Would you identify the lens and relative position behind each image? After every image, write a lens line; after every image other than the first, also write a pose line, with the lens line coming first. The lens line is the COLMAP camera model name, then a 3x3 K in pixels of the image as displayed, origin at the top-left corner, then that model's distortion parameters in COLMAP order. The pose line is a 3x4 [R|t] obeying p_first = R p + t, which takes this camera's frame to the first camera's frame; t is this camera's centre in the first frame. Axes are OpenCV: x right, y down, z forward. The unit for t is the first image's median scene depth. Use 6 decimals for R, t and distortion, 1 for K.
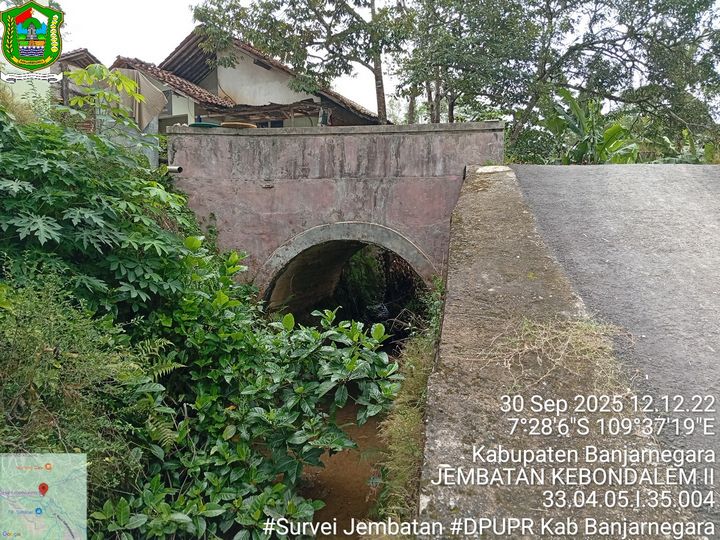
lens RADIAL K [[549.2, 0, 359.0], [0, 549.2, 273.1], [0, 0, 1]] dist [0.096458, -0.216442]
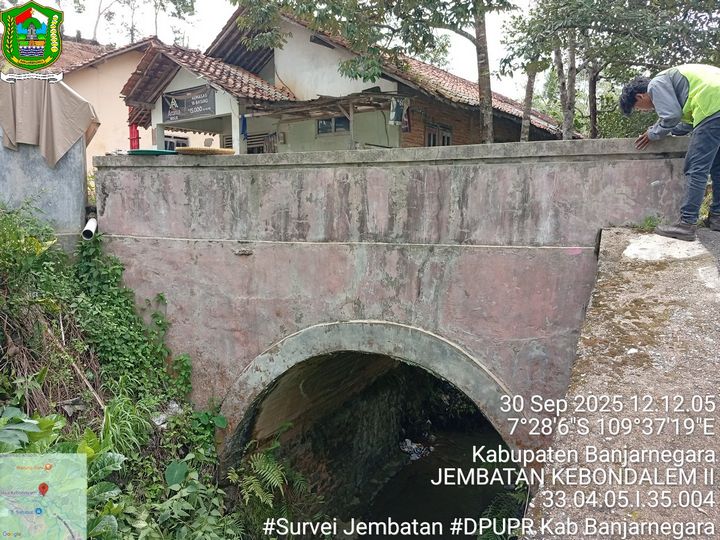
lens RADIAL K [[549.2, 0, 359.0], [0, 549.2, 273.1], [0, 0, 1]] dist [0.096458, -0.216442]
pose [[0.971955, 0.029364, -0.233327, 0.096047], [-0.019358, 0.998797, 0.045060, -0.164399], [0.234369, -0.039280, 0.971354, 0.450030]]
